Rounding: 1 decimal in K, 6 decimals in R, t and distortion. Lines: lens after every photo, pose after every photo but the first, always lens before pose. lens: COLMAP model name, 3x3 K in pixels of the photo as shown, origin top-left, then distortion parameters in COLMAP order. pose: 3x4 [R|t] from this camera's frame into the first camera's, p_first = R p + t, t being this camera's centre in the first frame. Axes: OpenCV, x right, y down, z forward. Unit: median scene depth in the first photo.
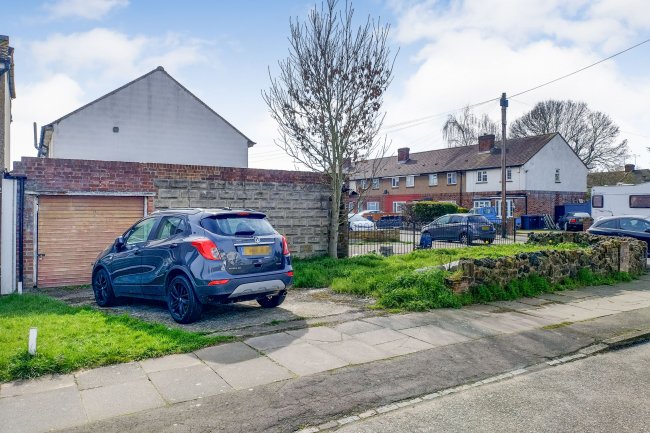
lens RADIAL K [[479.8, 0, 325.0], [0, 479.8, 216.5], [0, 0, 1]] dist [0.004158, -0.002818]
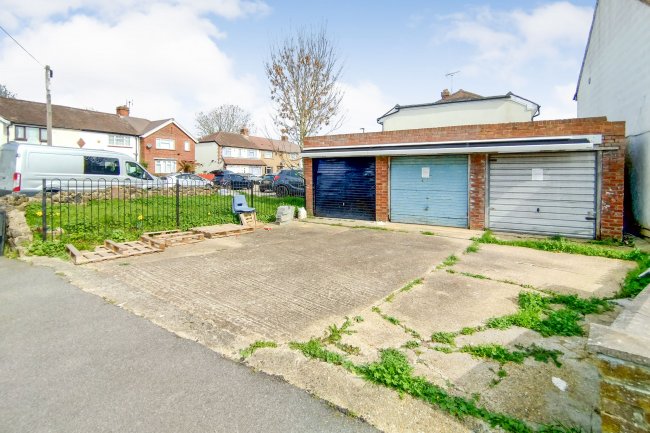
lens RADIAL K [[311.1, 0, 325.4], [0, 311.1, 173.8], [0, 0, 1]] dist [-0.002990, -0.000018]
pose [[-0.874358, -0.002918, -0.485272, 0.401996], [-0.013924, 0.999721, 0.019077, -0.015644], [0.485081, 0.023437, -0.874155, 1.819550]]
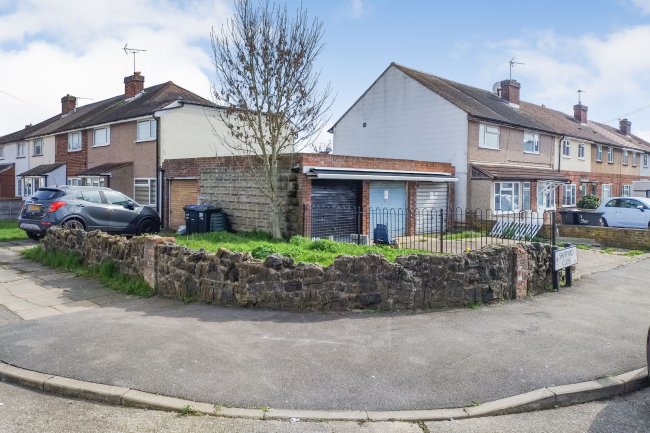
lens RADIAL K [[485.9, 0, 329.9], [0, 485.9, 191.4], [0, 0, 1]] dist [0.115049, -0.191996]
pose [[0.255642, 0.010421, -0.966715, 1.081219], [-0.028438, 0.999590, 0.003255, -0.017033], [0.966353, 0.026660, 0.255833, 0.859546]]
